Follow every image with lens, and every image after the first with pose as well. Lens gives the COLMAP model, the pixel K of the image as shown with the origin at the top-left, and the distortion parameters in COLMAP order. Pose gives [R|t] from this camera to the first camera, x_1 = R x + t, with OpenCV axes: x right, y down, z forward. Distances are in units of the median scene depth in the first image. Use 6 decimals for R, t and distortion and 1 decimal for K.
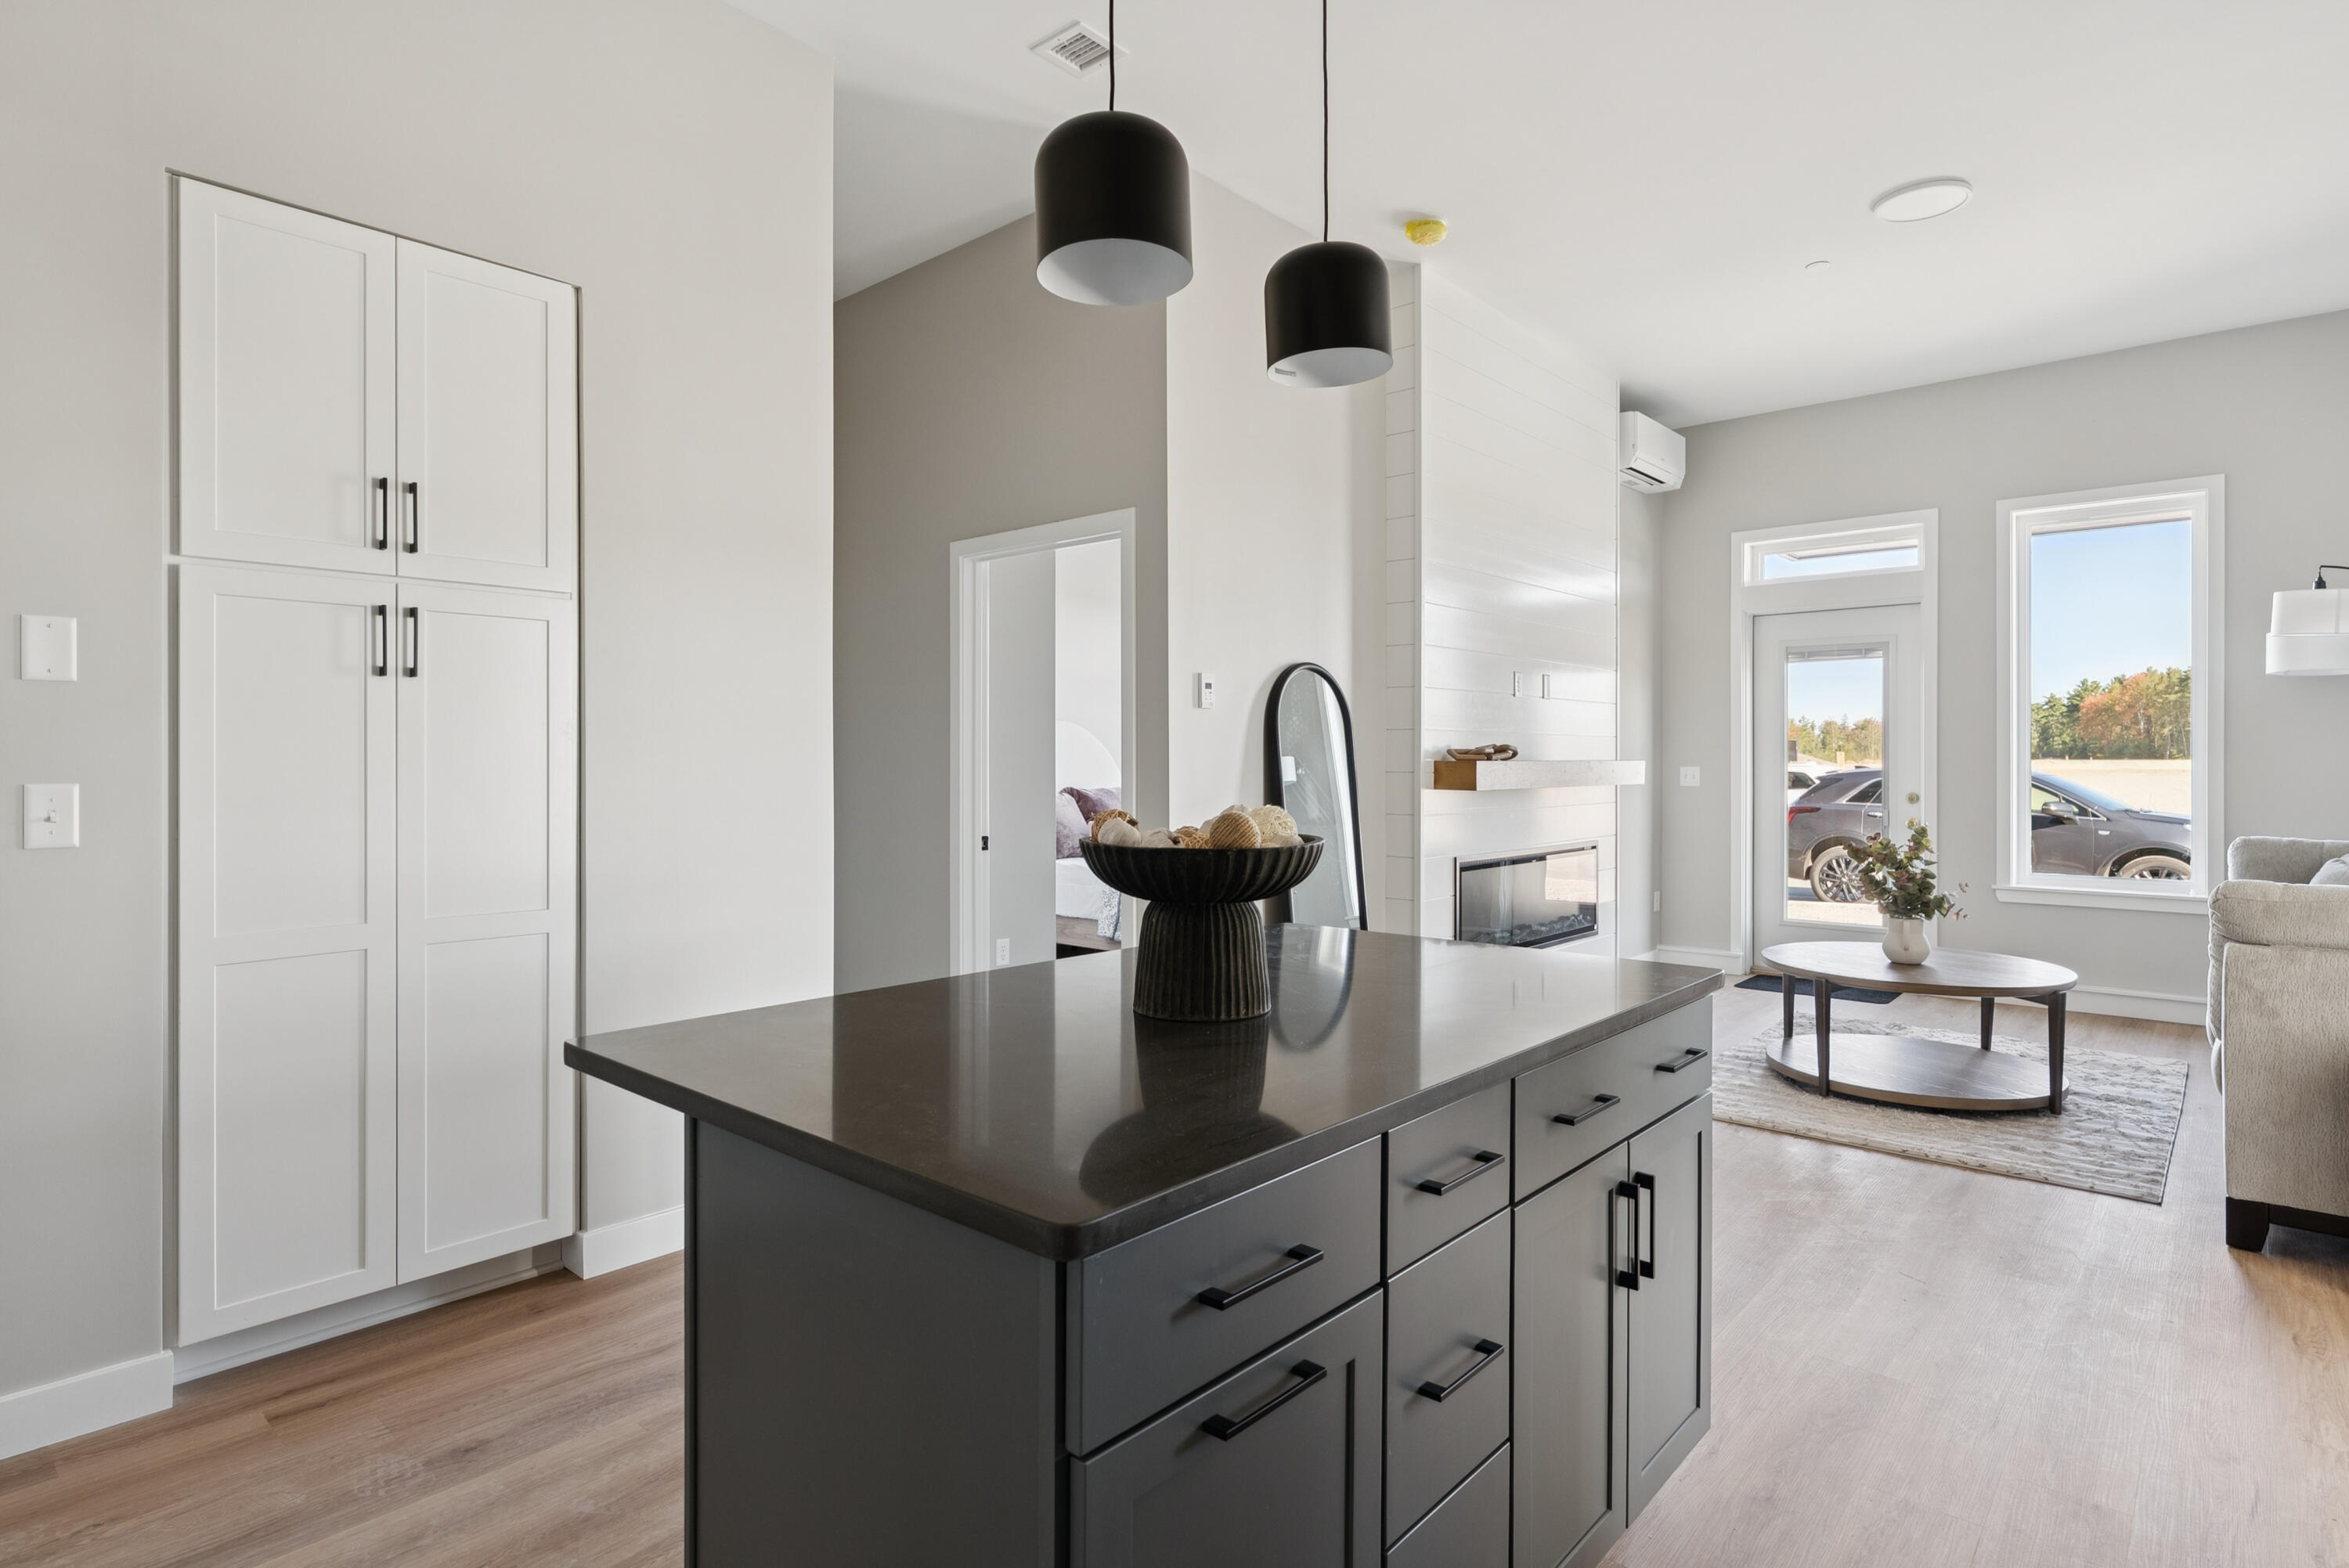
lens RADIAL K [[1196.4, 0, 1203.5], [0, 1196.4, 774.1], [0, 0, 1]] dist [-0.000034, -0.000050]
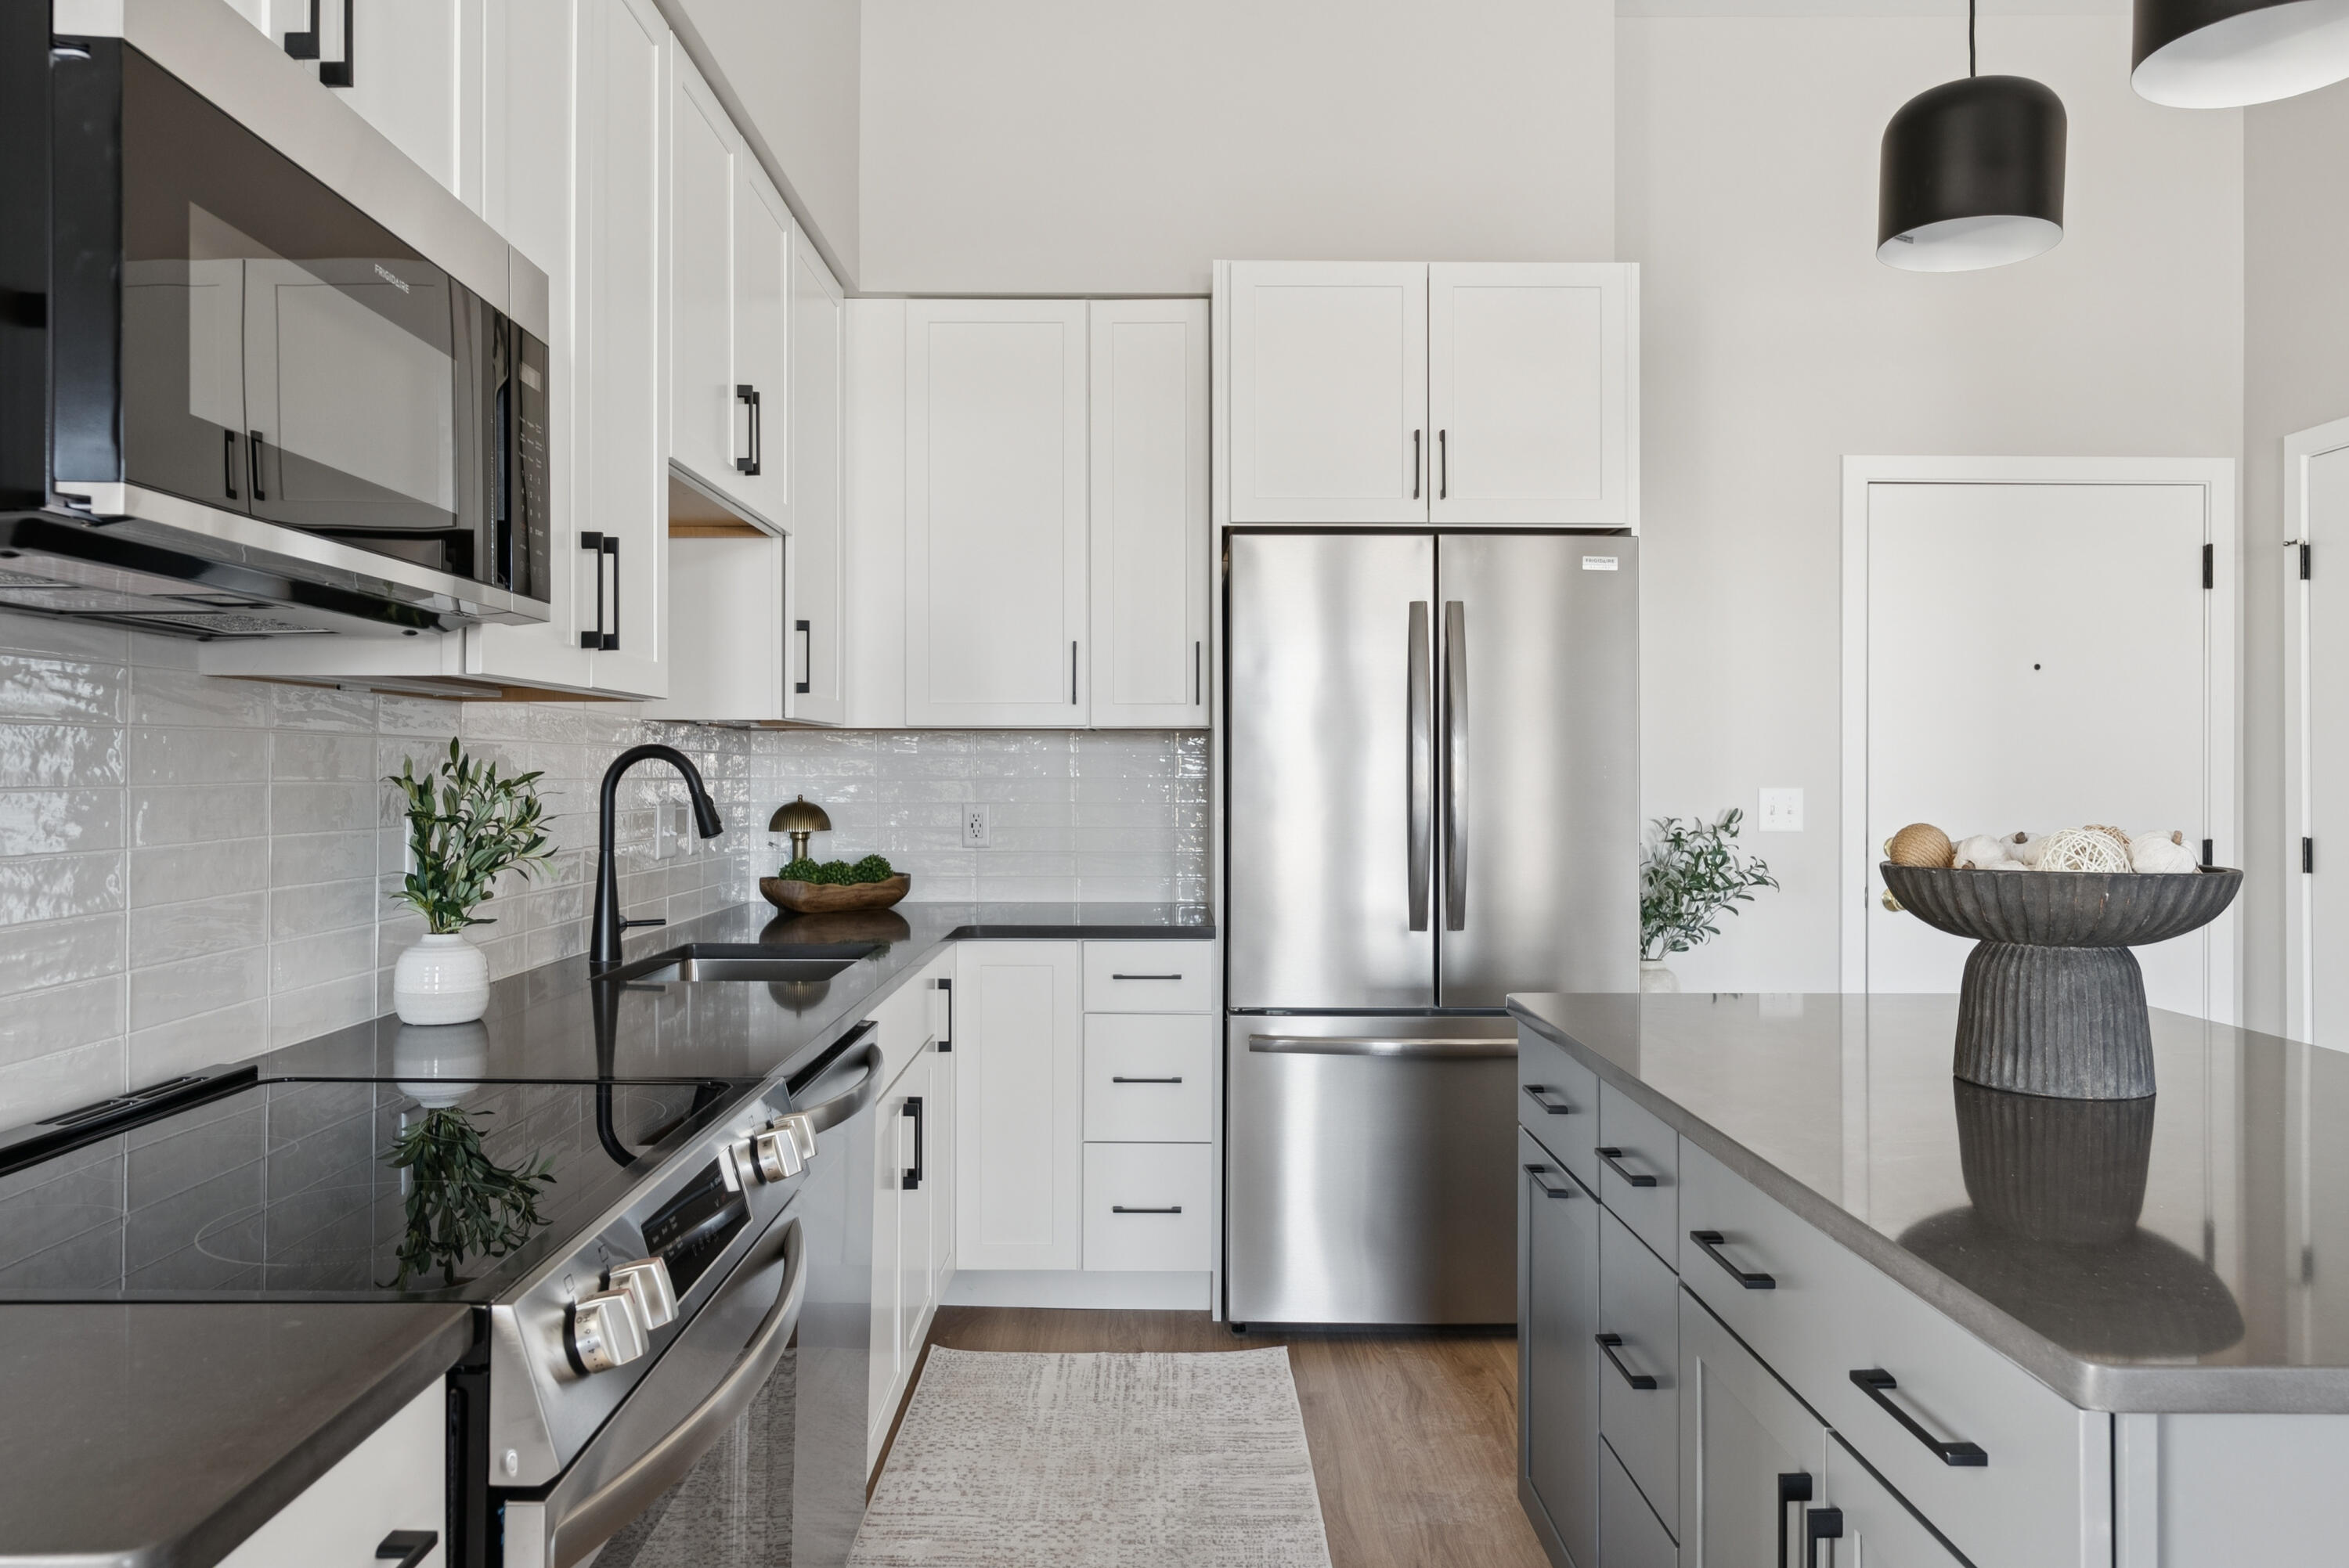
lens RADIAL K [[1592.9, 0, 1165.4], [0, 1592.9, 767.1], [0, 0, 1]] dist [-0.000442, 0.004514]
pose [[-0.737824, 0.001681, -0.674992, 0.387931], [-0.002654, 0.999982, 0.005392, -0.007624], [0.674988, 0.005770, -0.737806, 0.489494]]
